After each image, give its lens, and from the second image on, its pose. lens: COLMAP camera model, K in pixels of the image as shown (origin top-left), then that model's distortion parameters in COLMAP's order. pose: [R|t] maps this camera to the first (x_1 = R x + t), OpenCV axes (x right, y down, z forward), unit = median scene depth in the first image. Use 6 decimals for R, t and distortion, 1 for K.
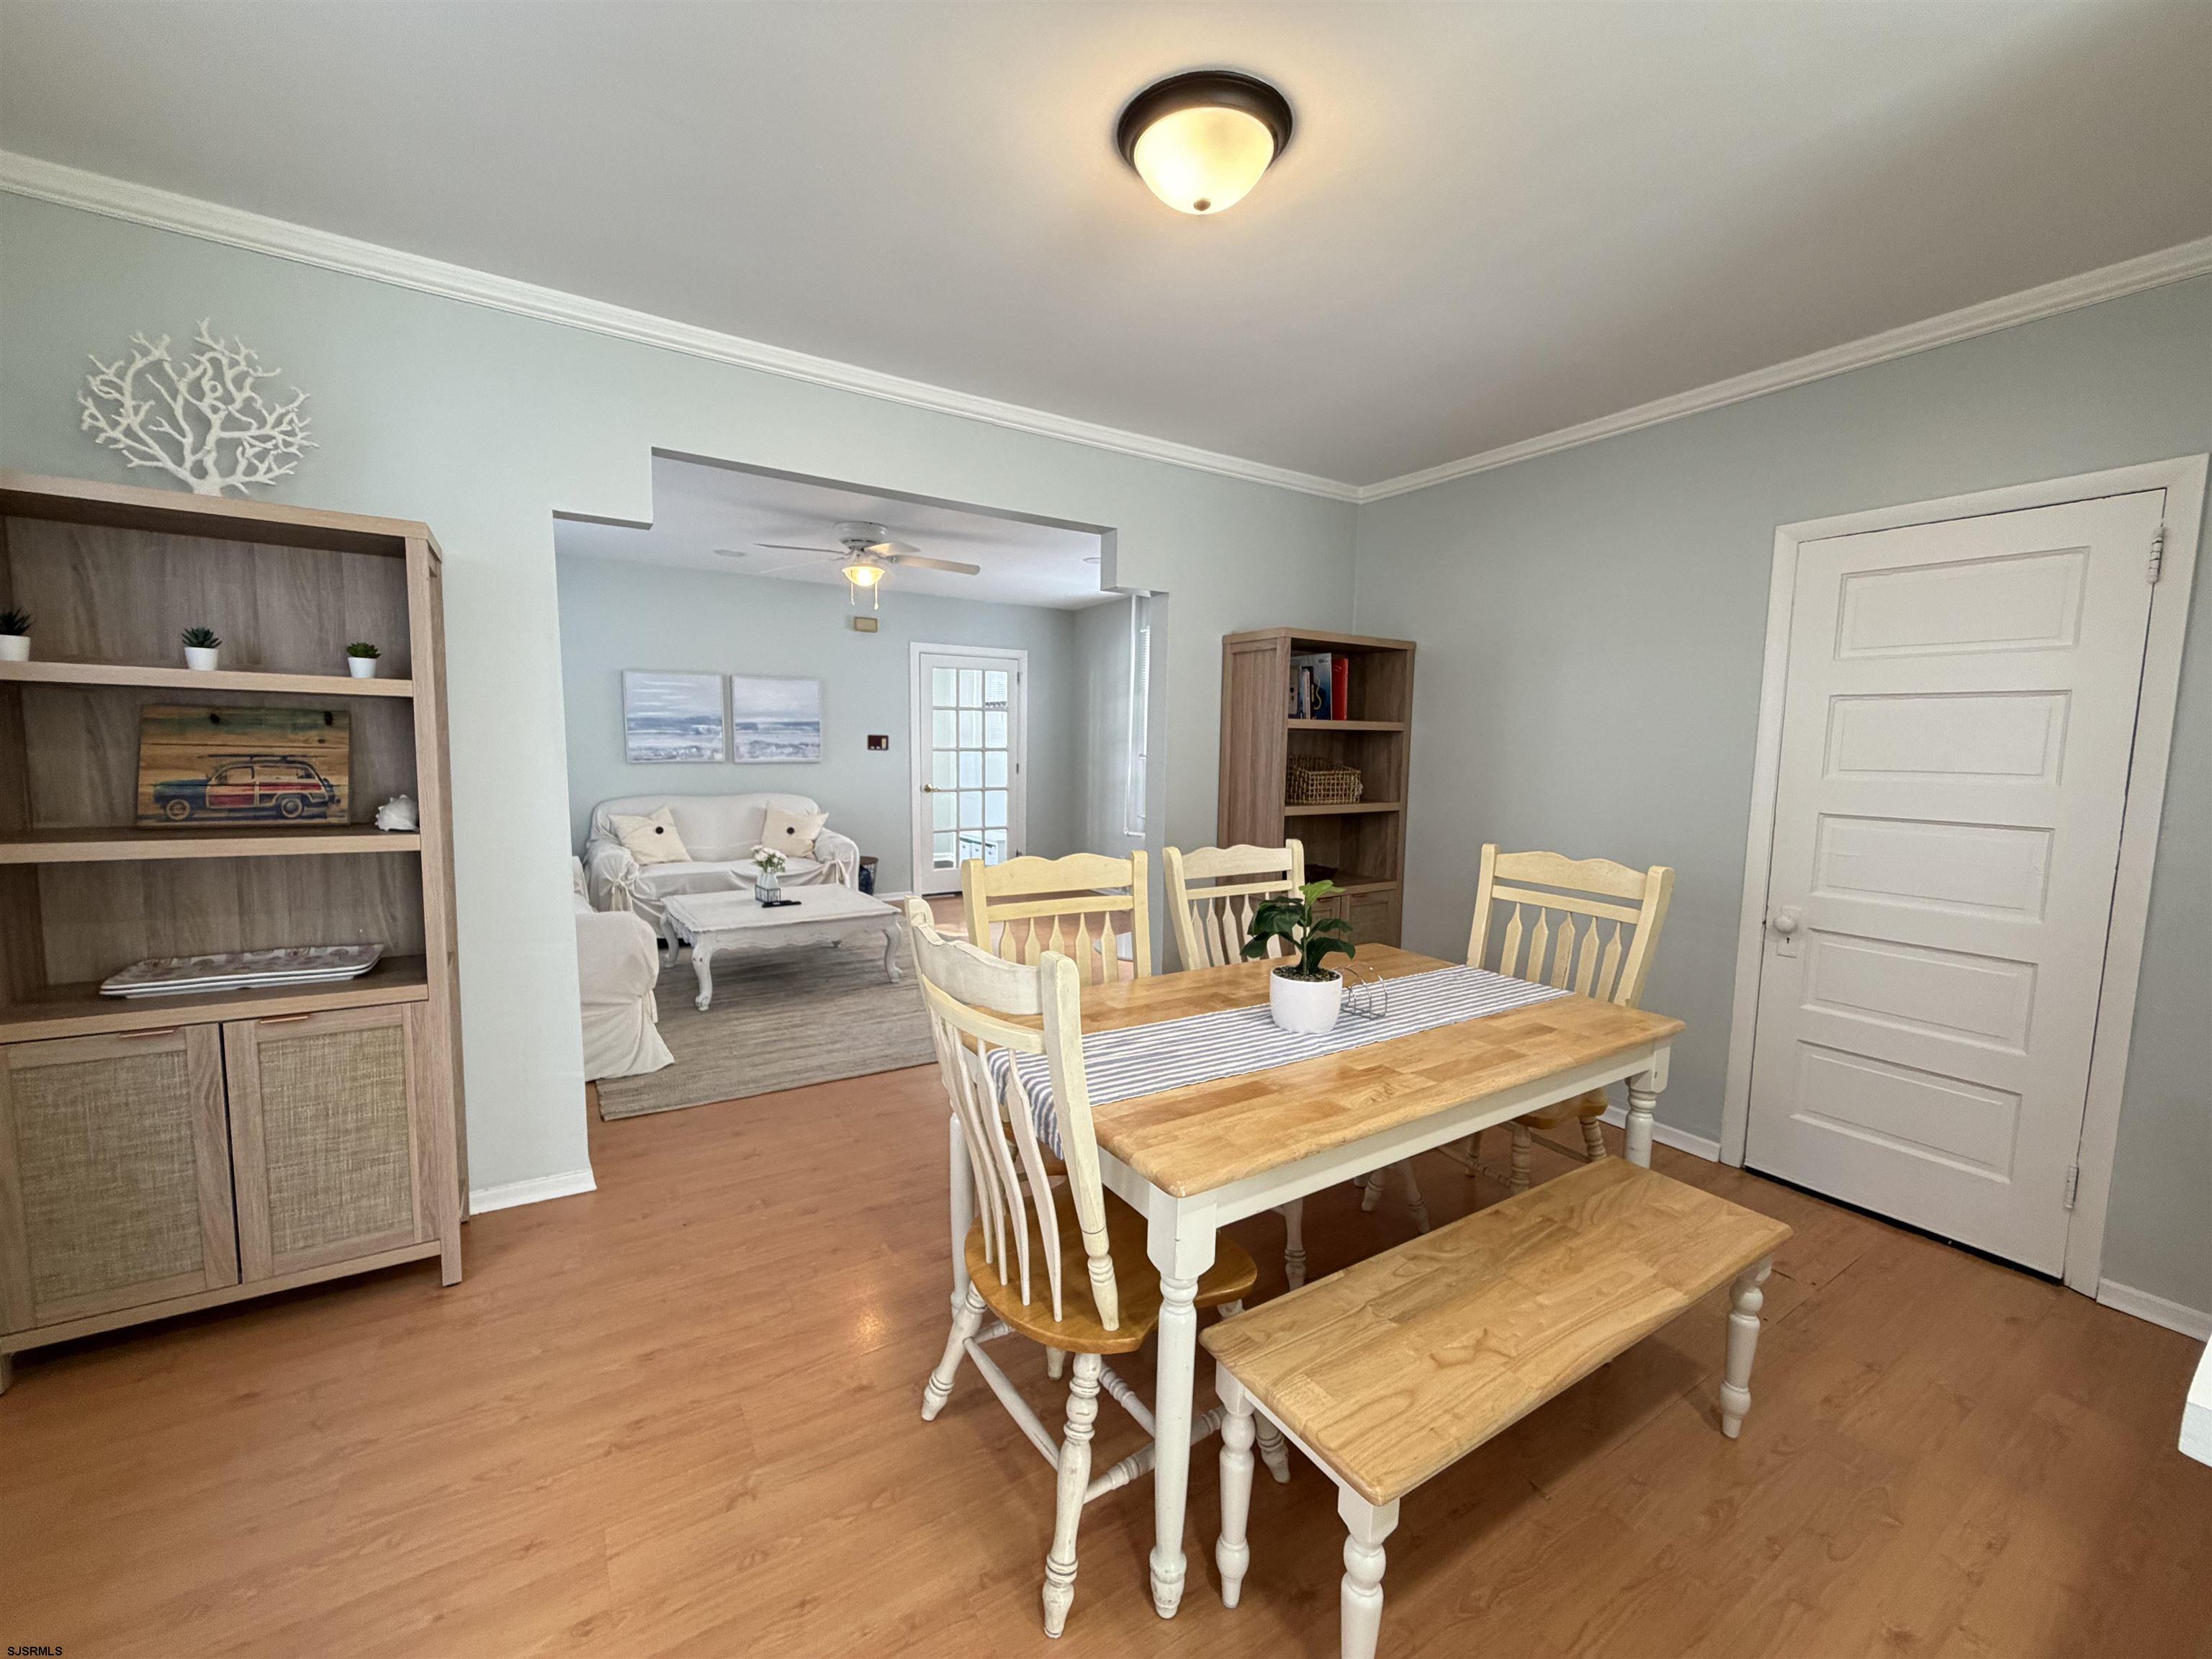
lens RADIAL K [[882.3, 0, 1105.4], [0, 882.3, 831.8], [0, 0, 1]] dist [-0.000338, 0.000003]
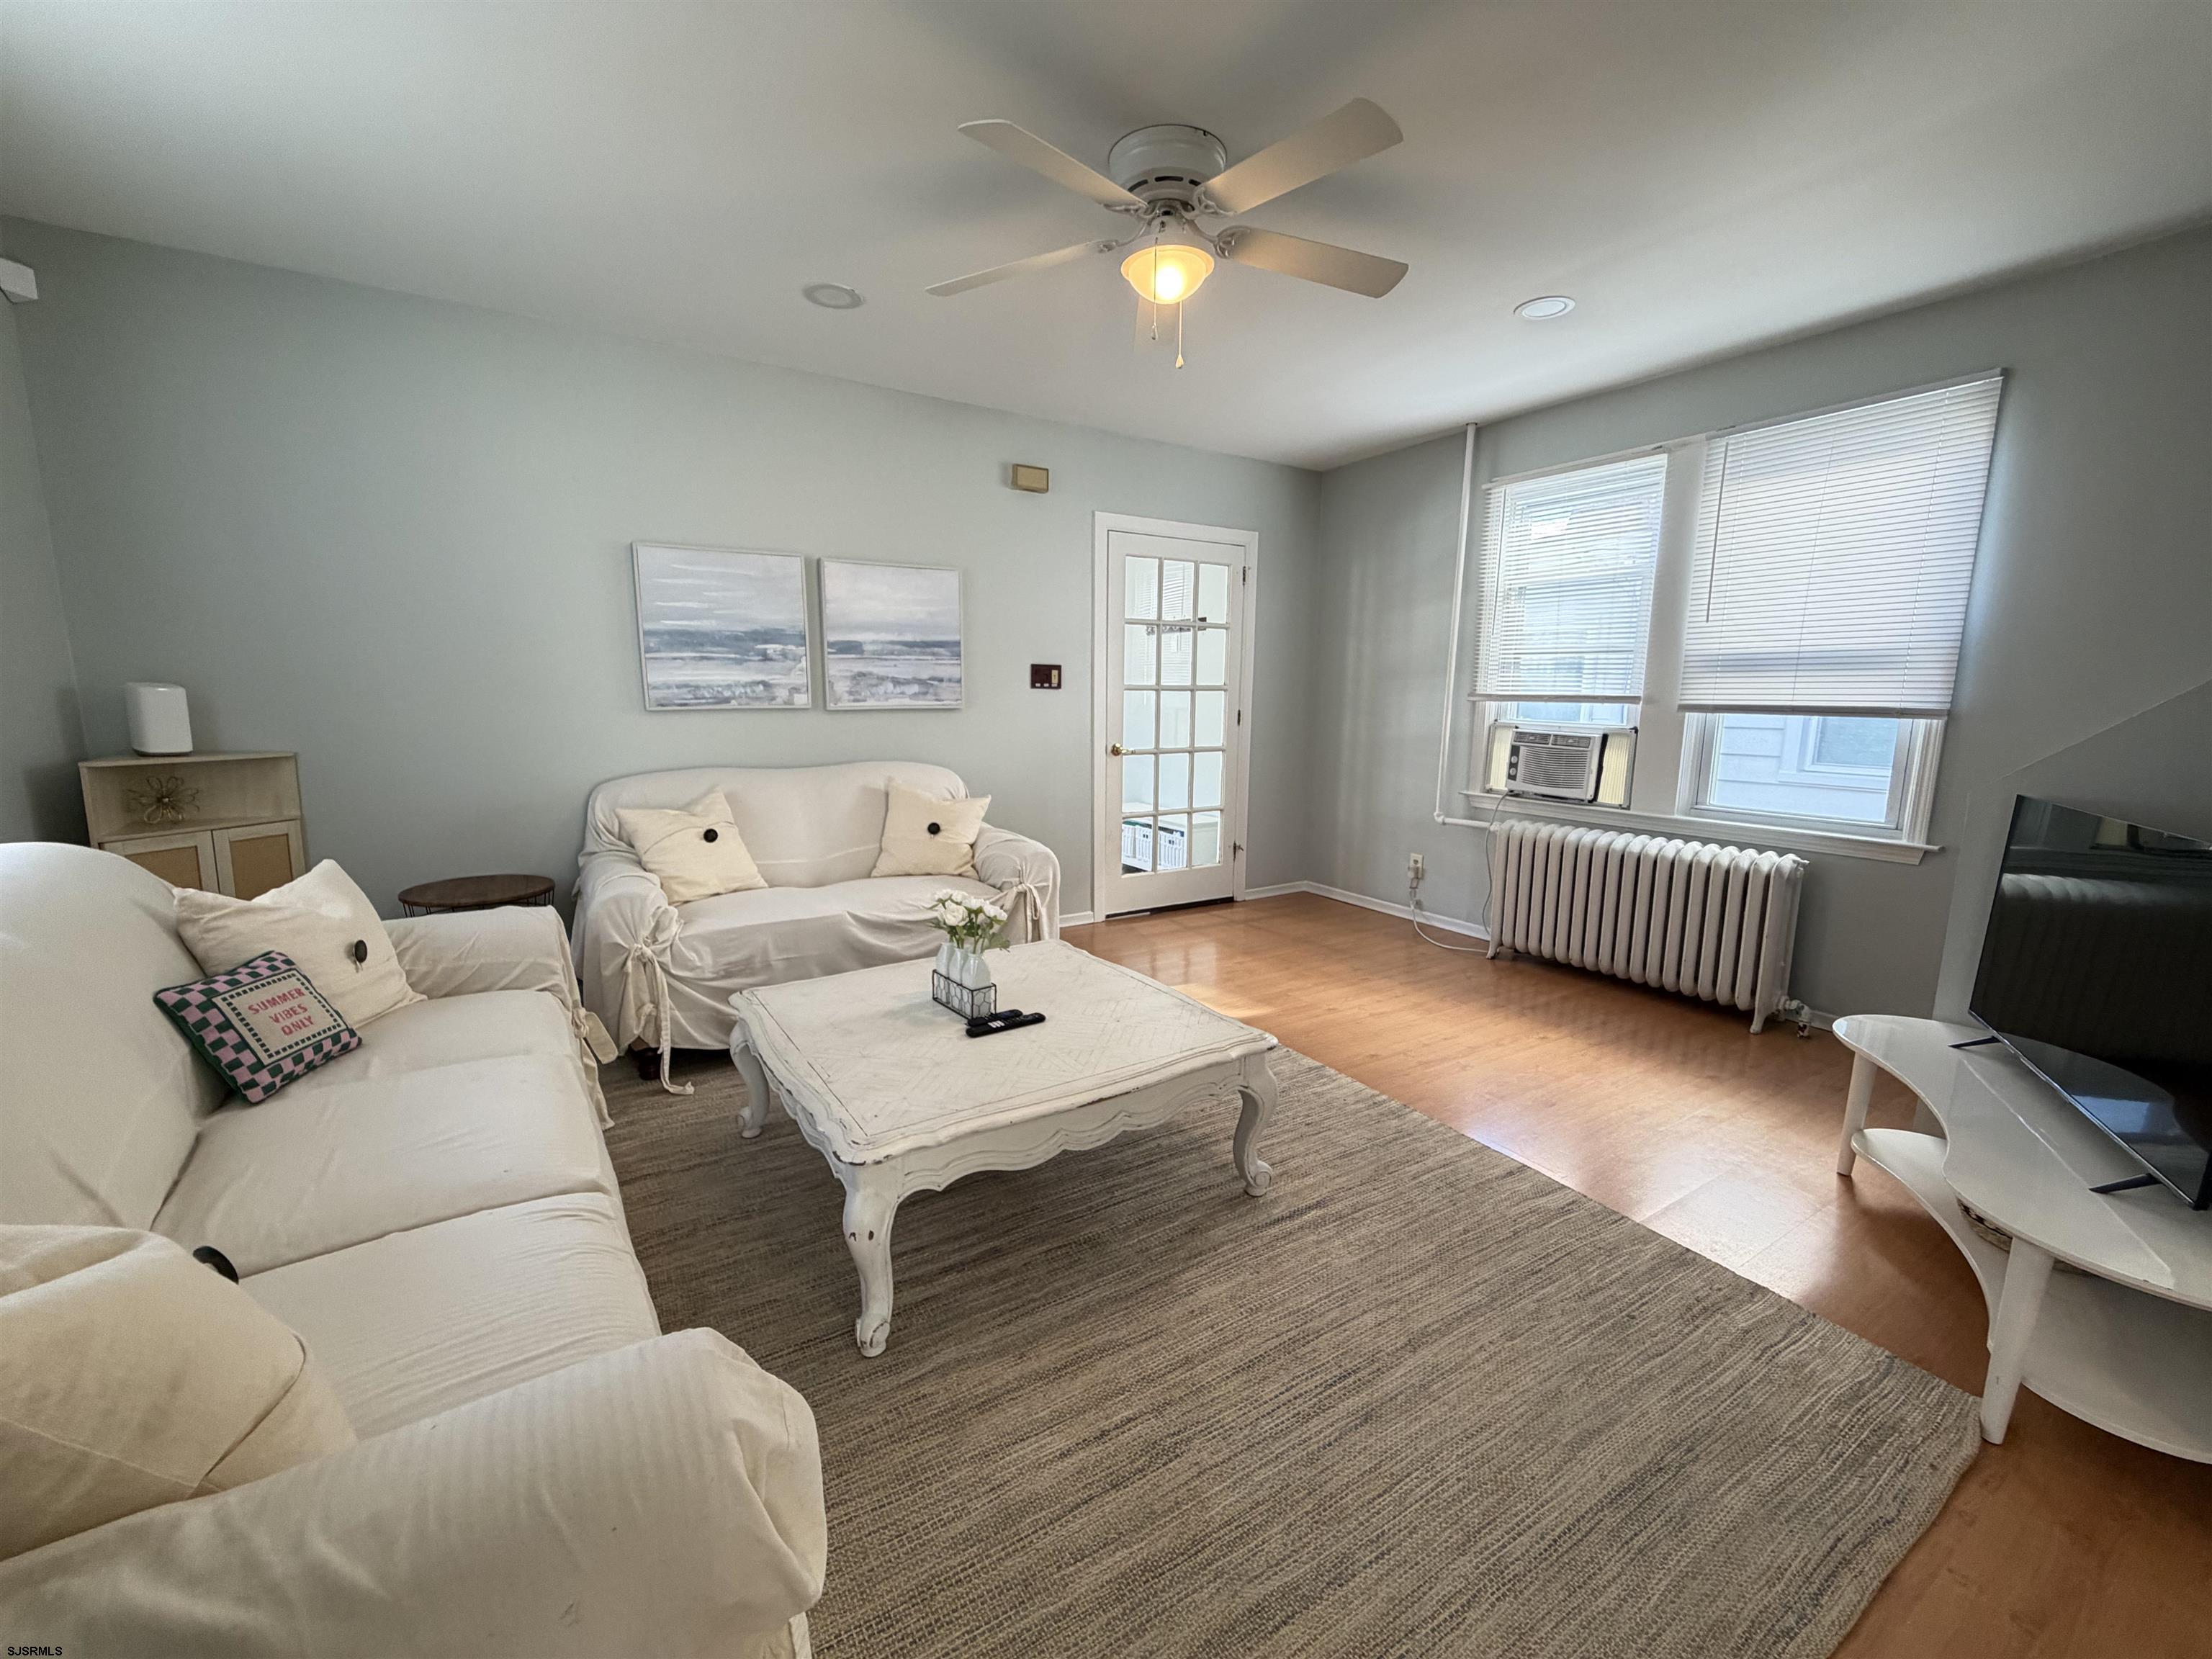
lens RADIAL K [[882.3, 0, 1106.9], [0, 882.3, 831.0], [0, 0, 1]] dist [-0.000338, 0.000003]
pose [[0.999919, -0.004442, -0.011949, -0.241273], [0.005083, 0.998520, 0.054141, -0.030541], [0.011691, -0.054197, 0.998462, 0.436431]]
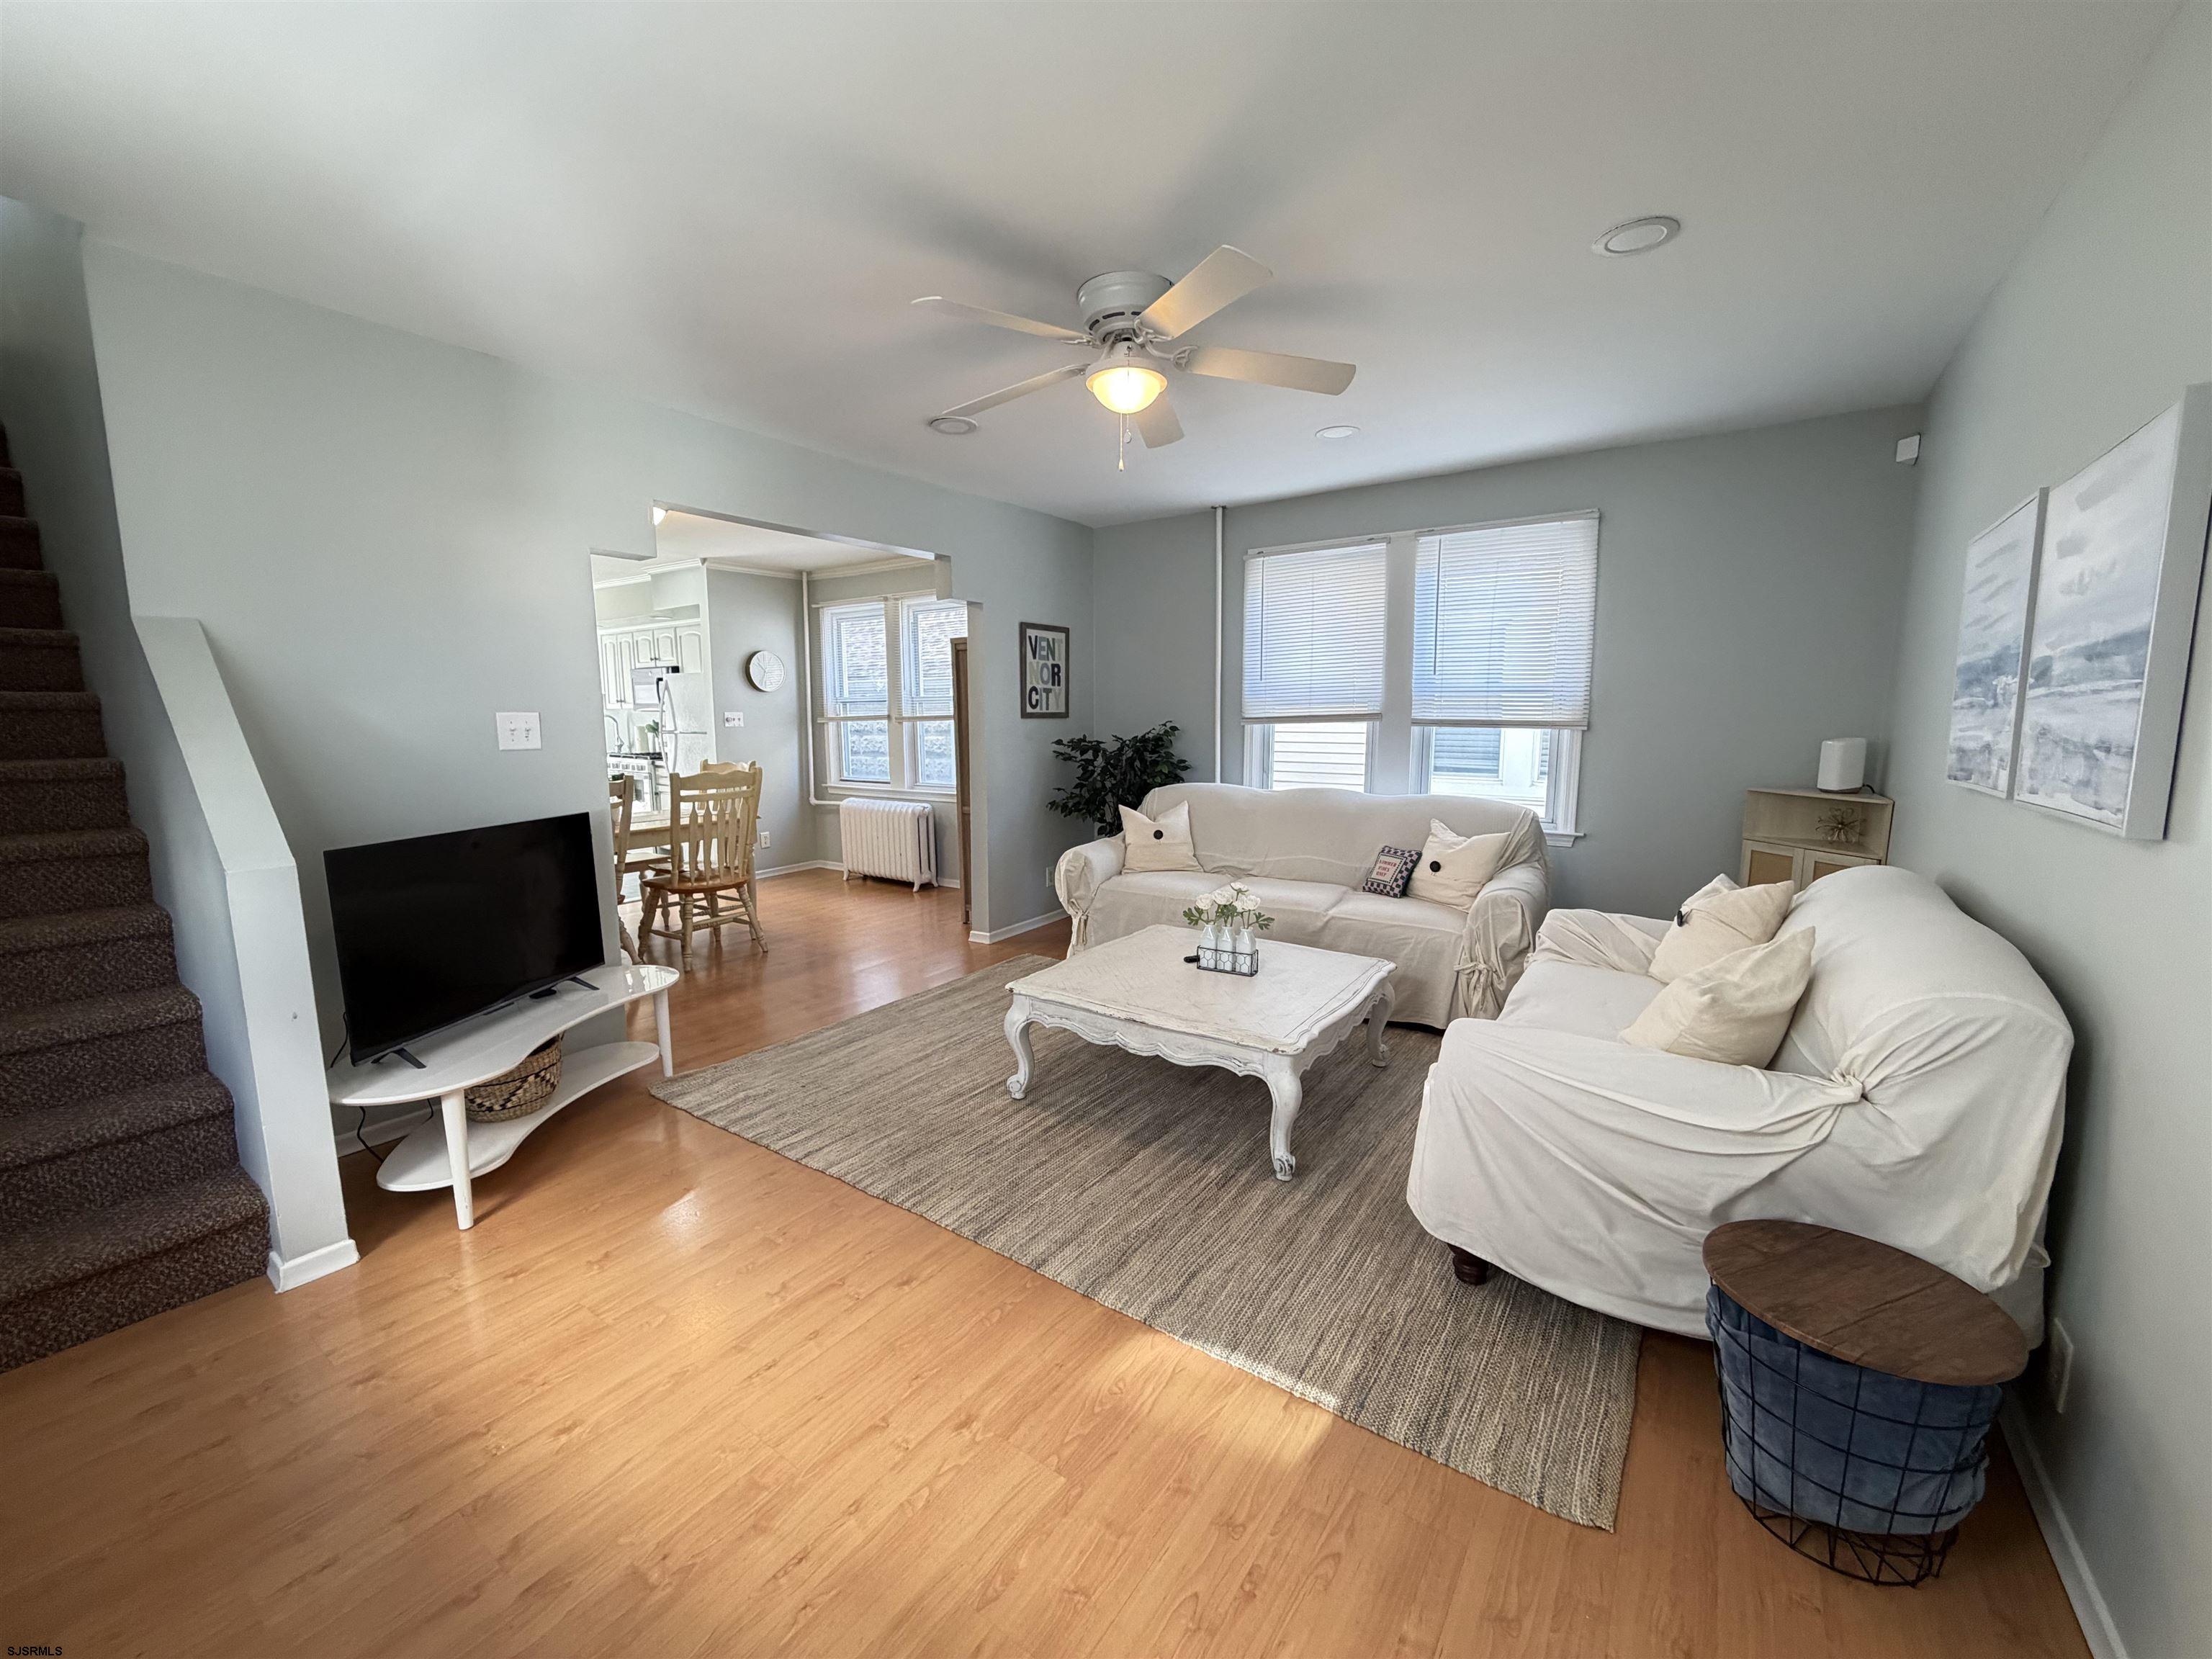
lens RADIAL K [[882.3, 0, 1101.1], [0, 882.3, 817.0], [0, 0, 1]] dist [-0.000338, 0.000003]
pose [[-0.925696, 0.032568, -0.376864, -0.048129], [-0.048993, 0.977572, 0.204822, -0.124956], [0.375083, 0.208066, -0.903339, 1.213918]]
